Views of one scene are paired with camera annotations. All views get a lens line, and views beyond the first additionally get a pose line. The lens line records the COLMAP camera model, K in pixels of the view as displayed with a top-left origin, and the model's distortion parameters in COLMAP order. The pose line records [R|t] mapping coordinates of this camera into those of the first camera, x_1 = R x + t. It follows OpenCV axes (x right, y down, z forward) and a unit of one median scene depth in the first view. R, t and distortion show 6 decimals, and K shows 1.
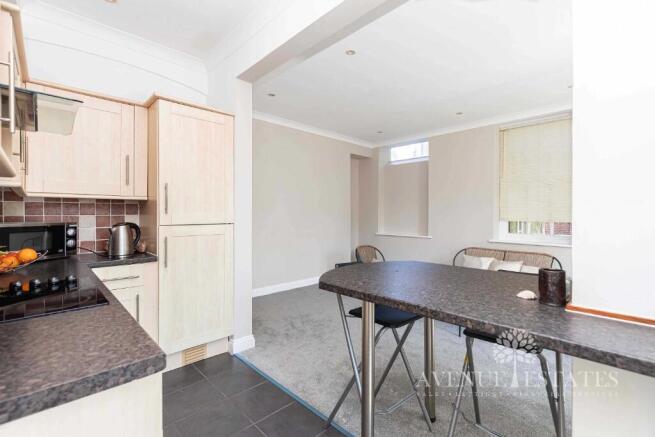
lens RADIAL K [[302.2, 0, 327.0], [0, 302.2, 217.6], [0, 0, 1]] dist [0.003054, -0.000059]
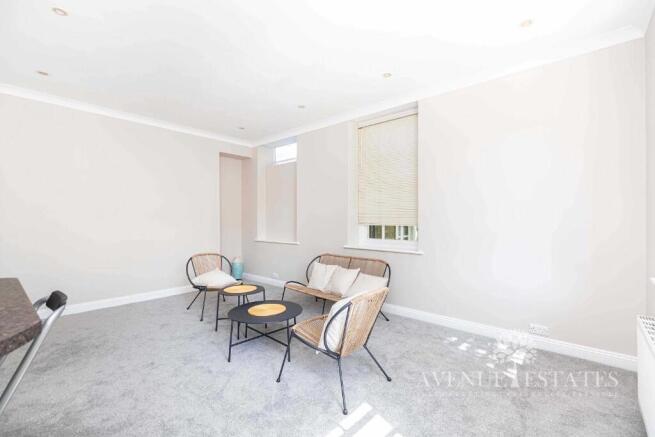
lens RADIAL K [[302.2, 0, 327.6], [0, 302.2, 217.8], [0, 0, 1]] dist [0.003054, -0.000059]
pose [[0.995247, 0.000355, 0.097384, 0.337456], [0.001280, 0.999859, -0.016727, 0.003110], [-0.097376, 0.016772, 0.995106, 0.067319]]
